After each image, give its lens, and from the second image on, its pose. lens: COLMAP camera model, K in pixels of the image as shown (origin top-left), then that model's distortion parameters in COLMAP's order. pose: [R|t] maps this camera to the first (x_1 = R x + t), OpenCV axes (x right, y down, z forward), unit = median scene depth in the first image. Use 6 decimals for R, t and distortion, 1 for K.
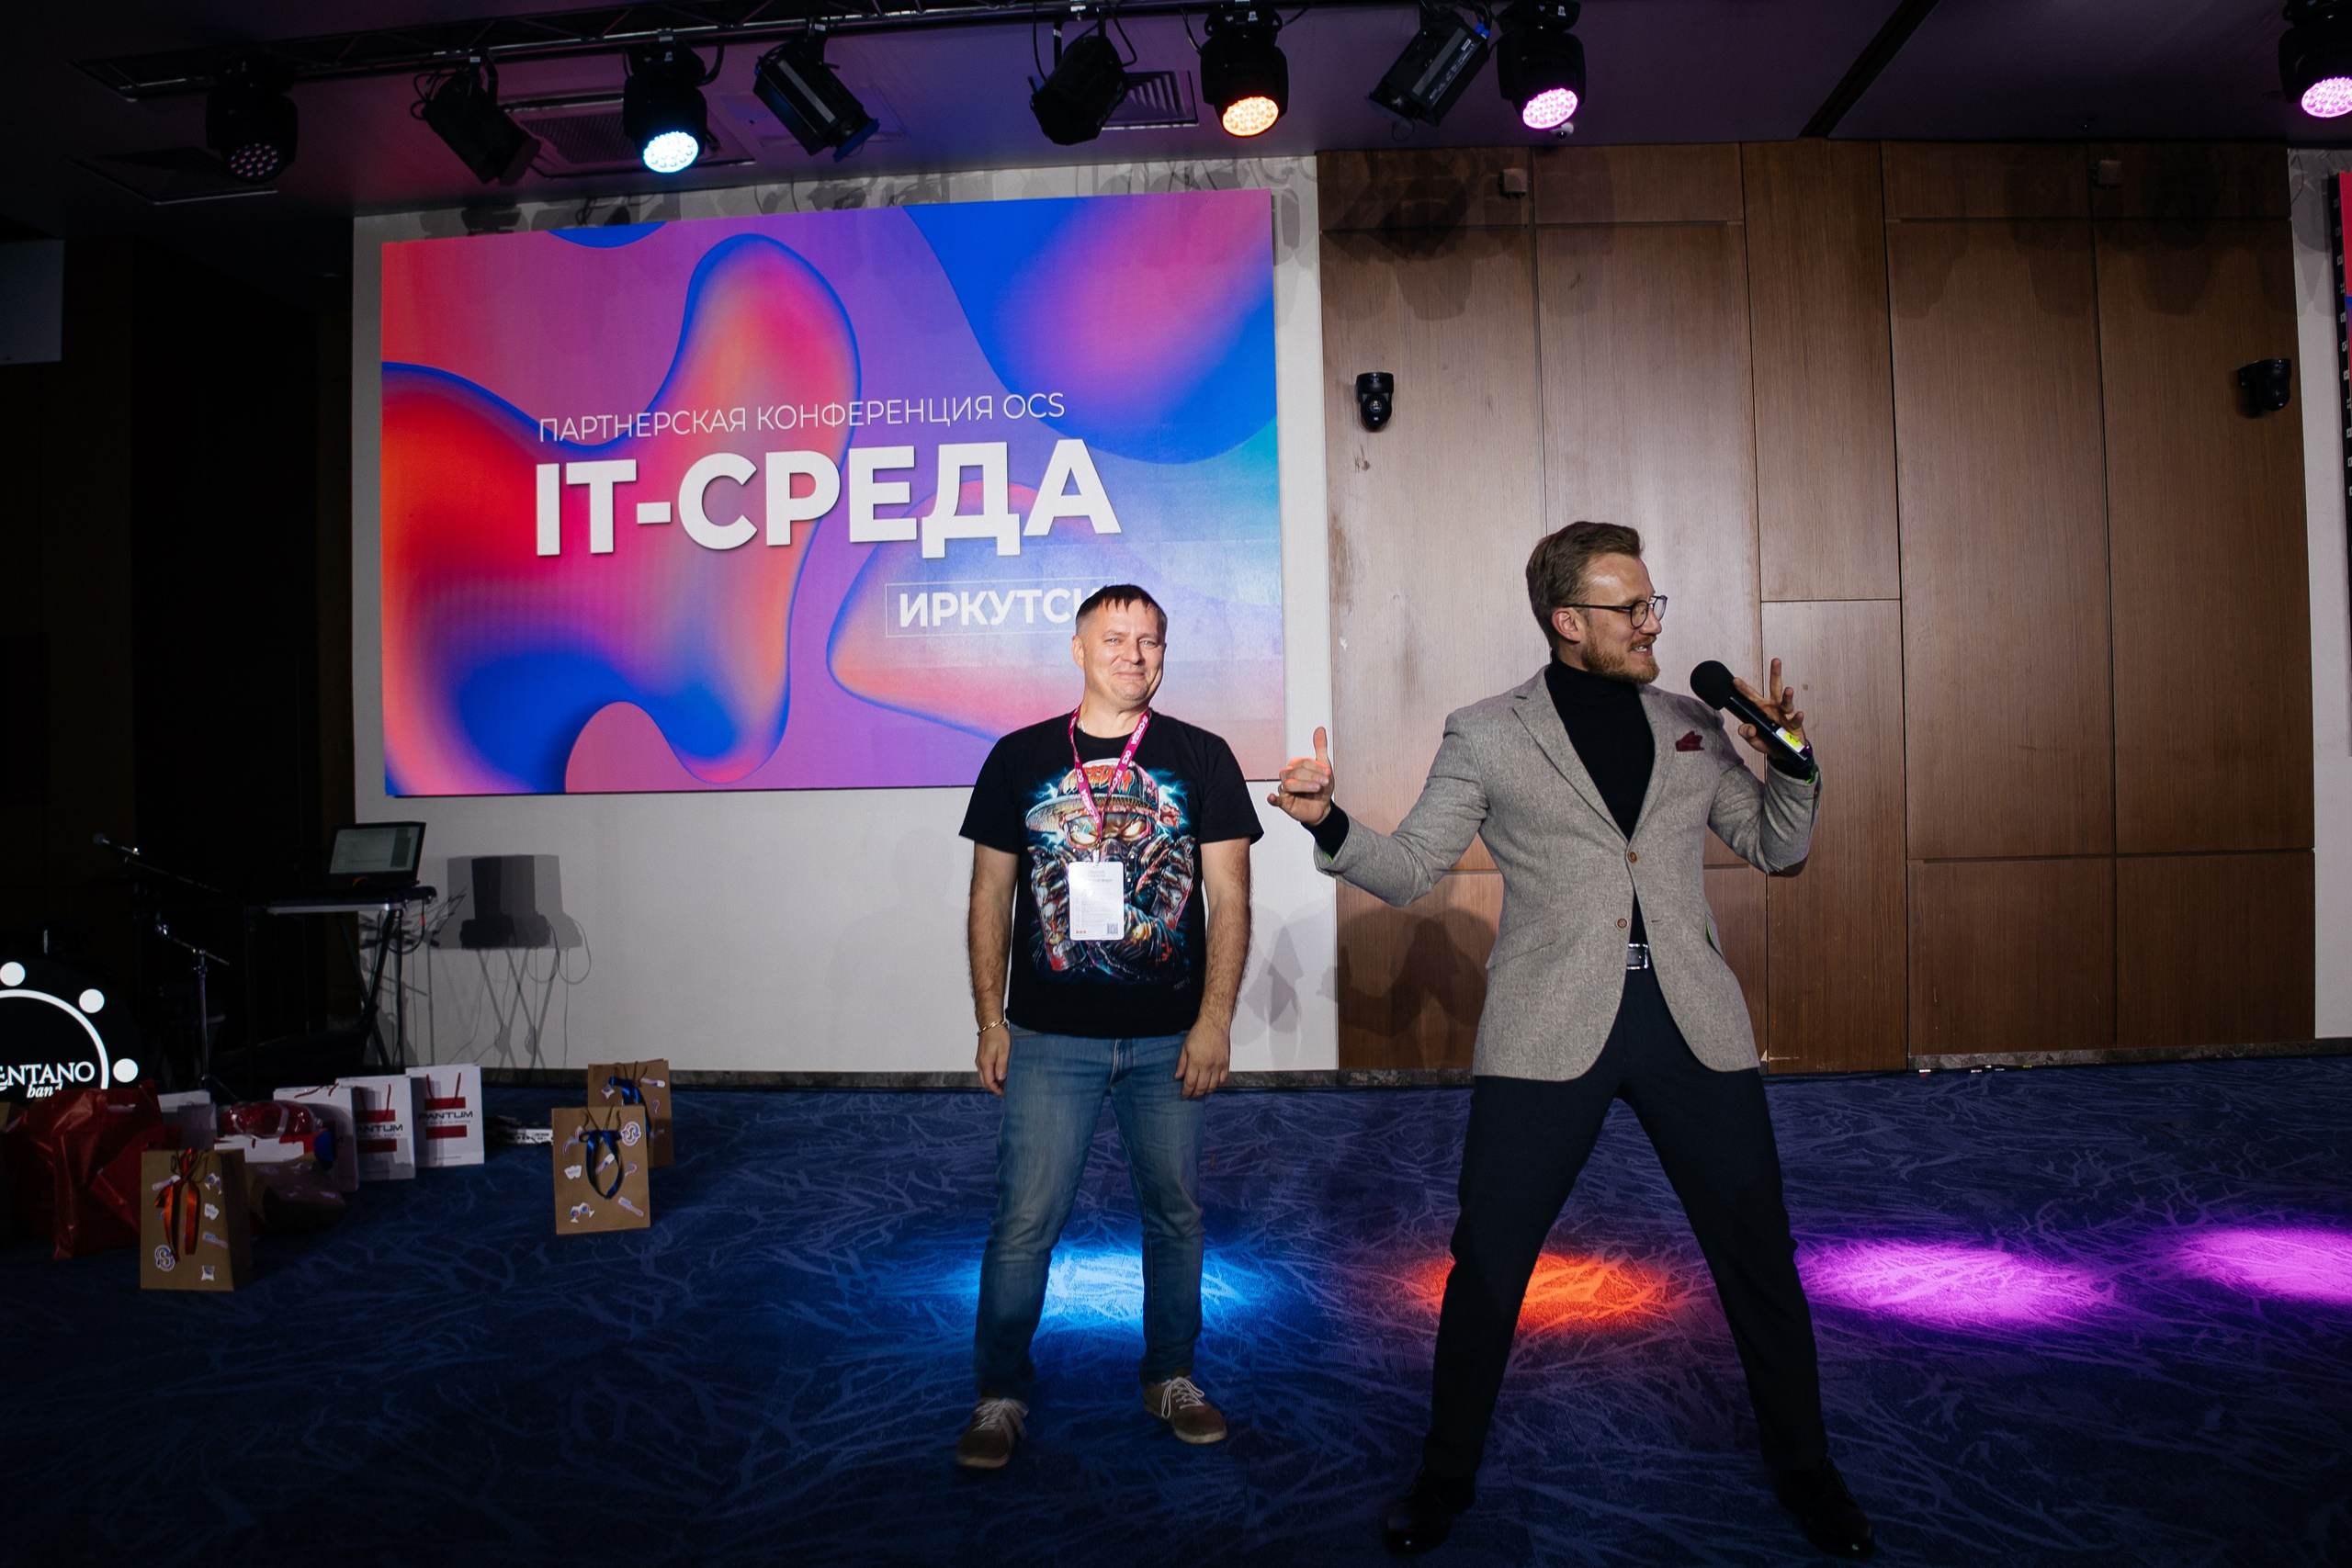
lens RADIAL K [[1726.0, 0, 1165.3], [0, 1726.0, 729.0], [0, 0, 1]] dist [-0.178549, 0.070097]
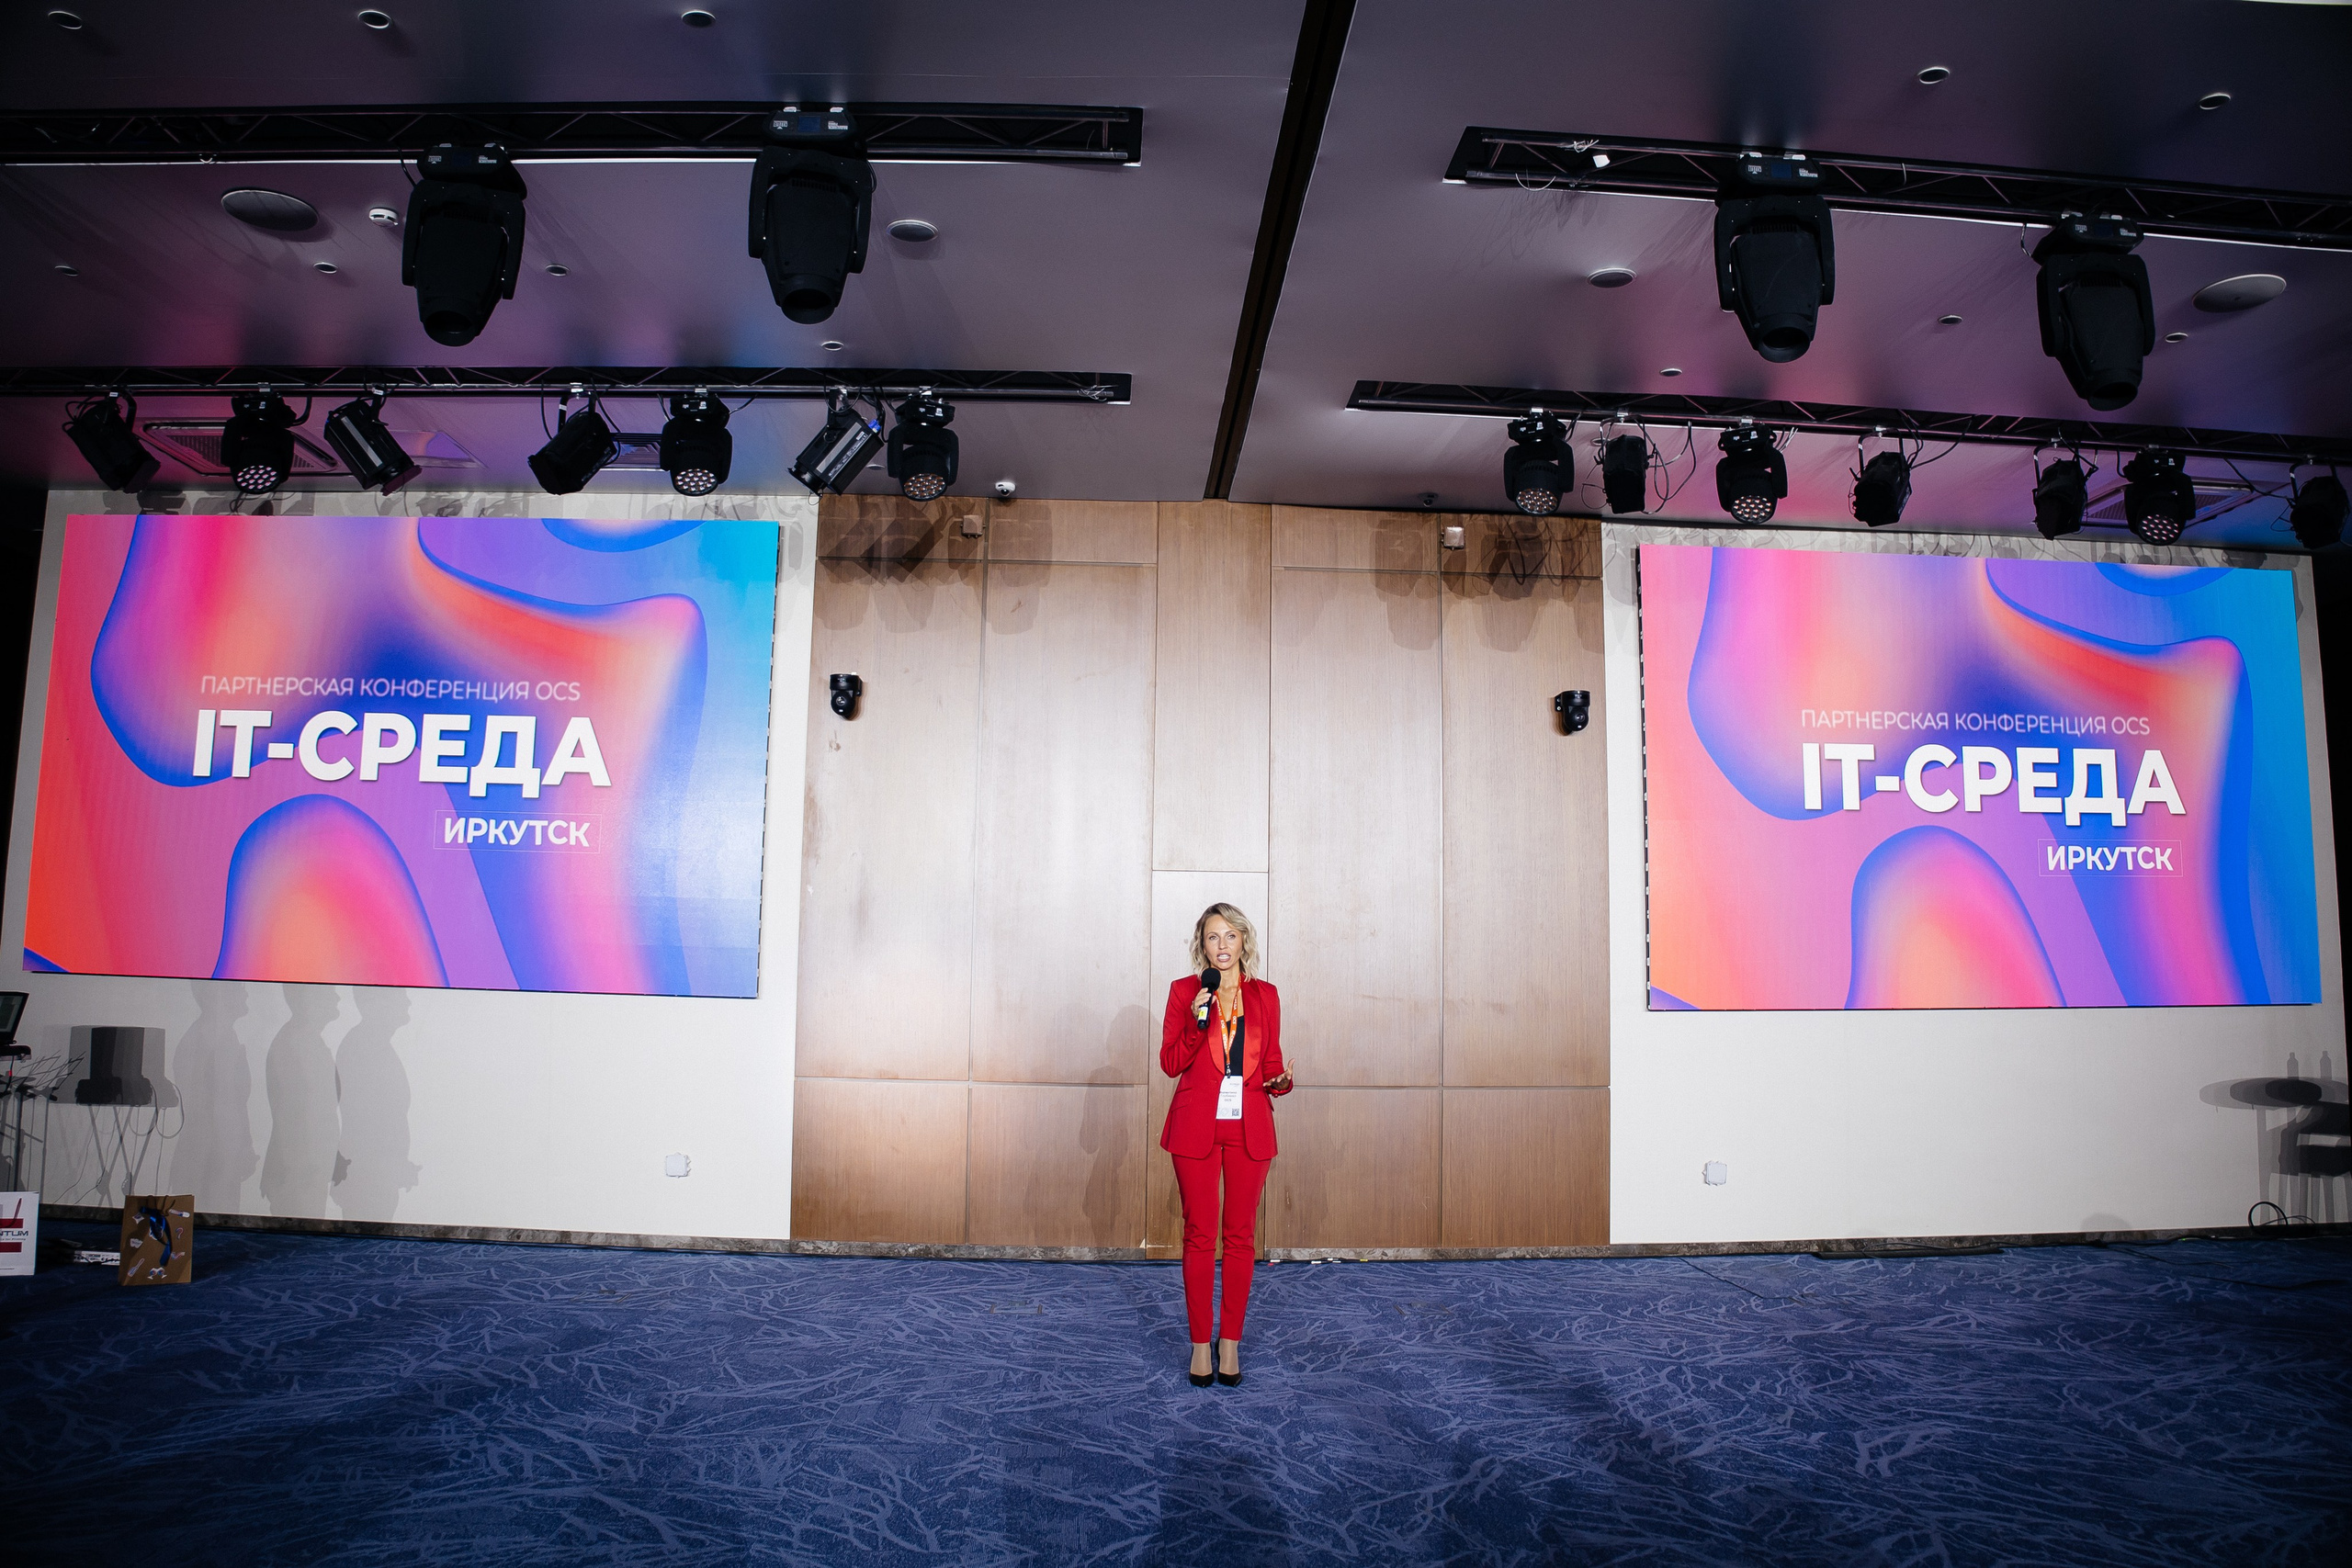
lens RADIAL K [[1726.0, 0, 1185.1], [0, 1726.0, 767.0], [0, 0, 1]] dist [-0.178549, 0.070097]
pose [[0.991711, 0.053863, 0.116652, 0.223593], [-0.037607, 0.989813, -0.137320, 0.022381], [-0.122860, 0.131795, 0.983634, -0.252672]]
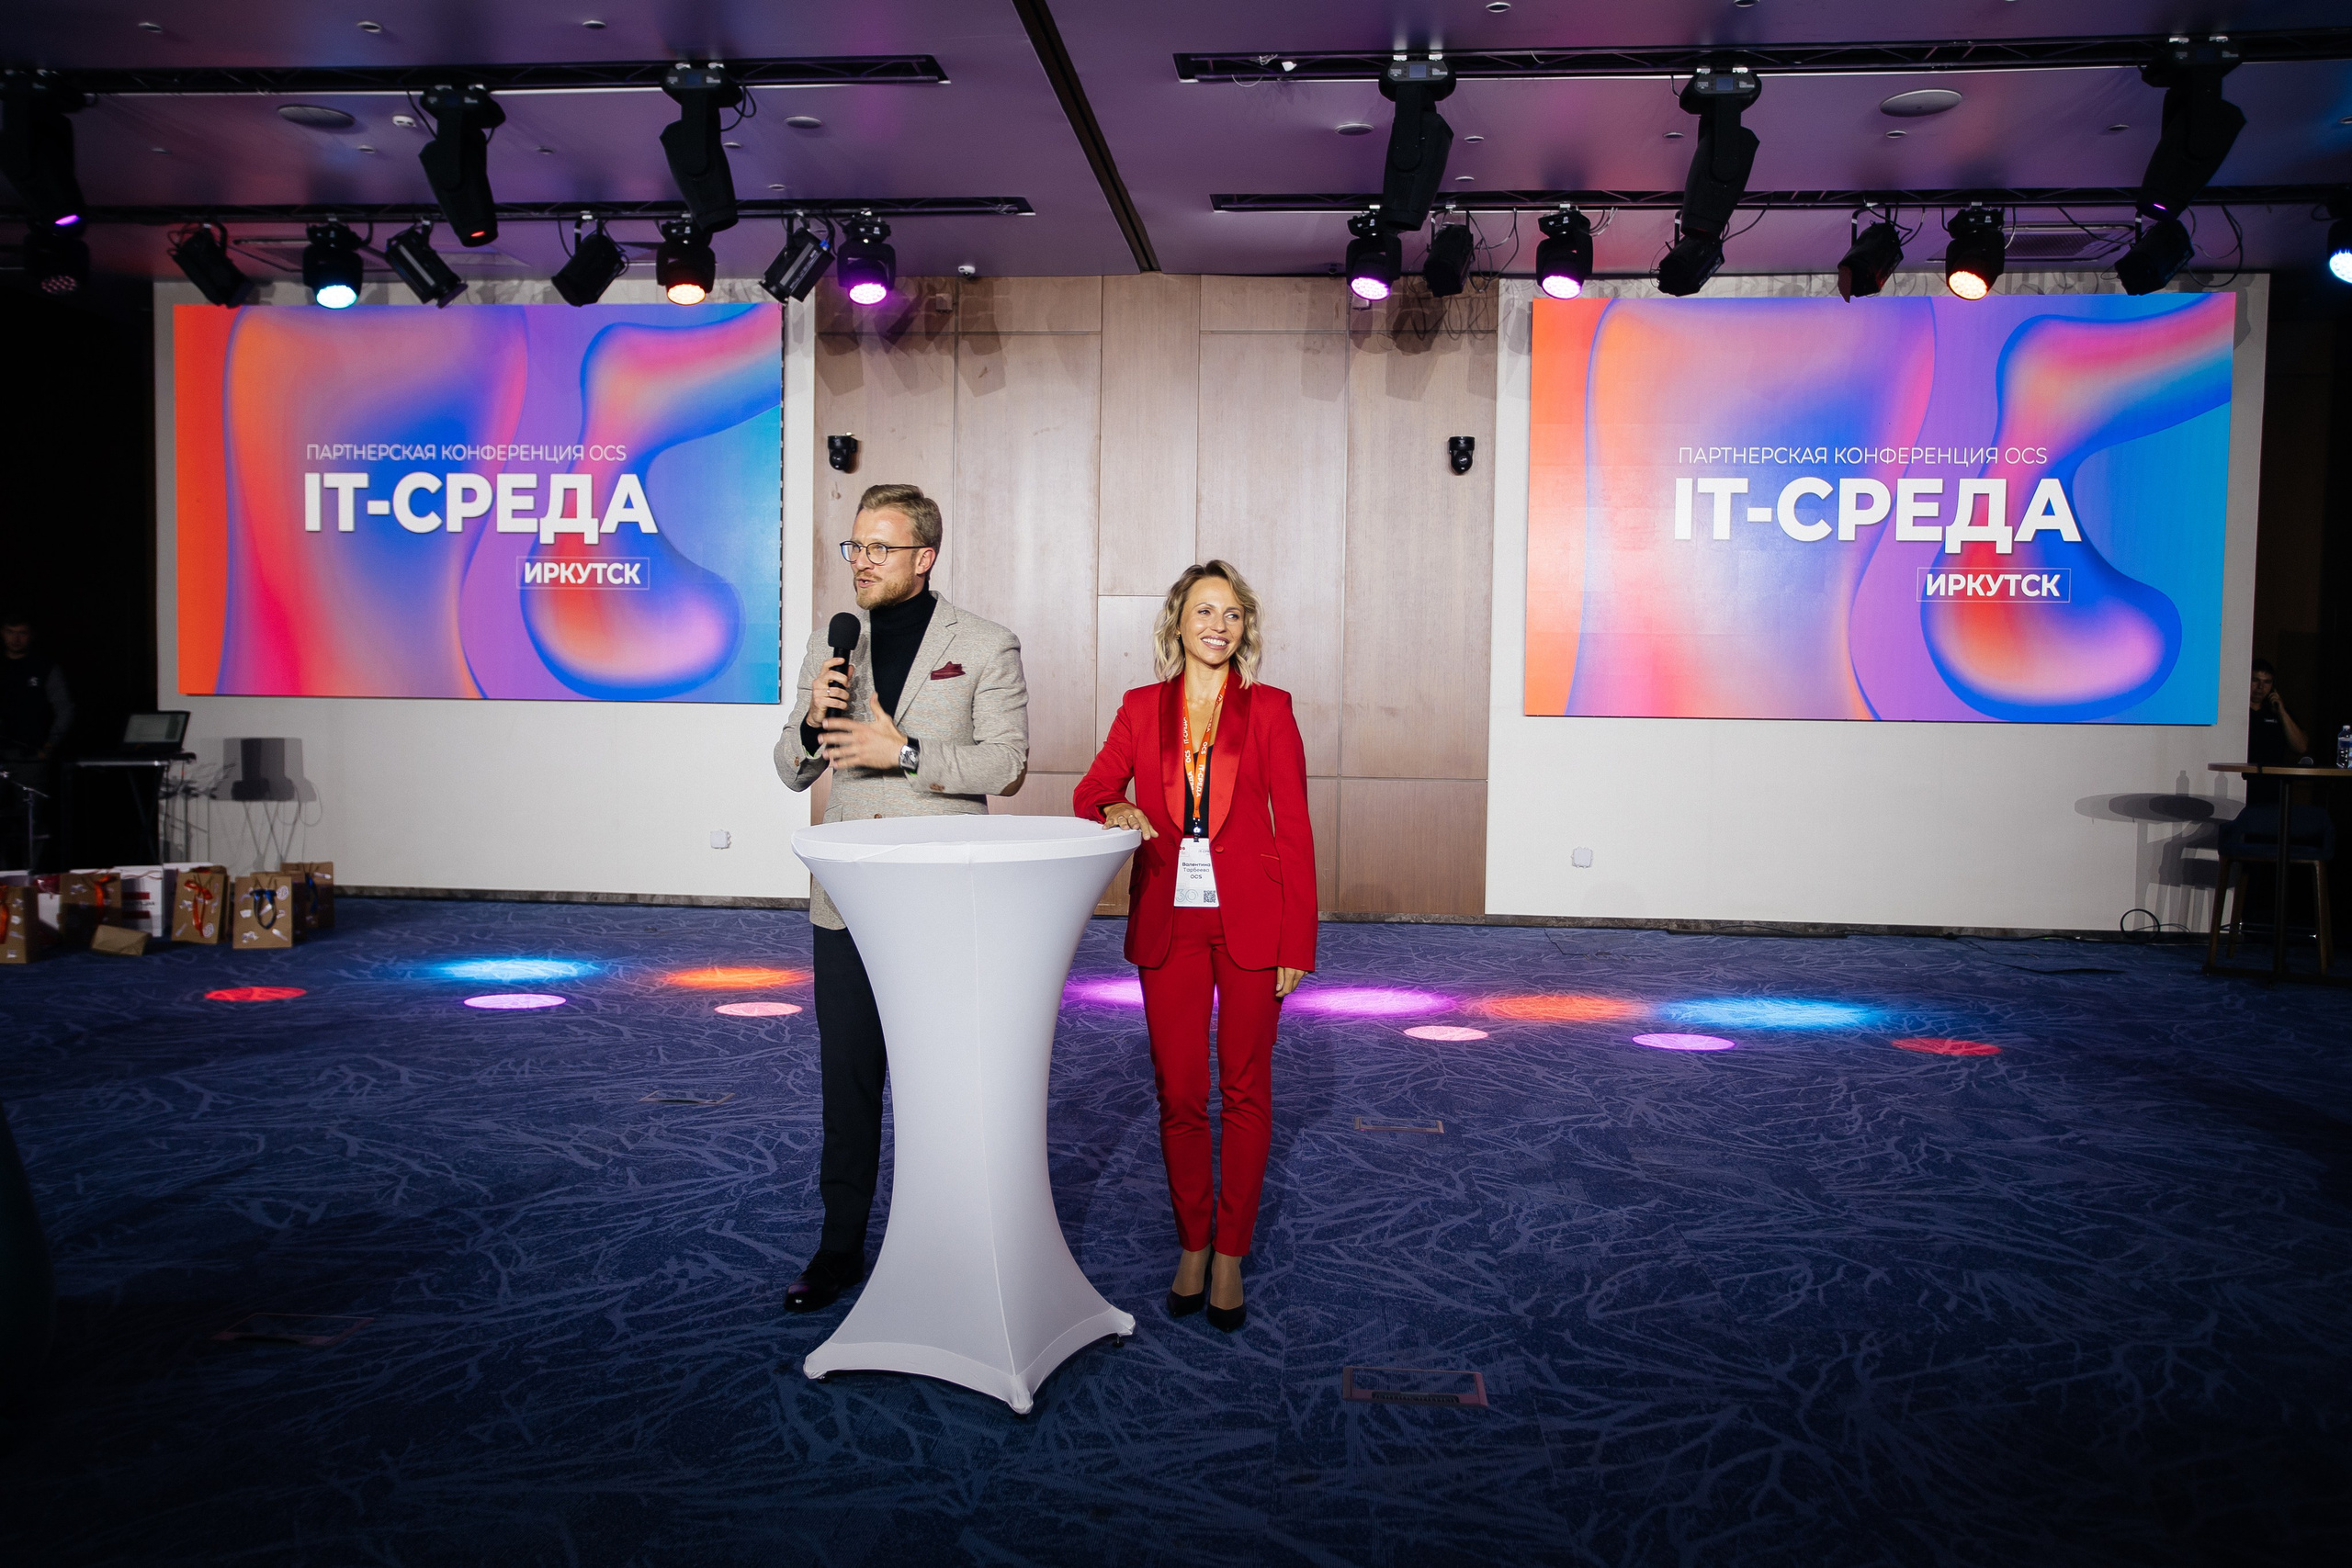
lens RADIAL K [[2056.1, 0, 1190.9], [0, 2056.1, 812.4], [0, 0, 1]] dist [-0.046280, 0.057014]
pose [[0.999049, 0.039366, -0.018725, 0.470980], [-0.038314, 0.997828, 0.053576, 0.014791], [0.020793, -0.052808, 0.998388, -0.800378]]
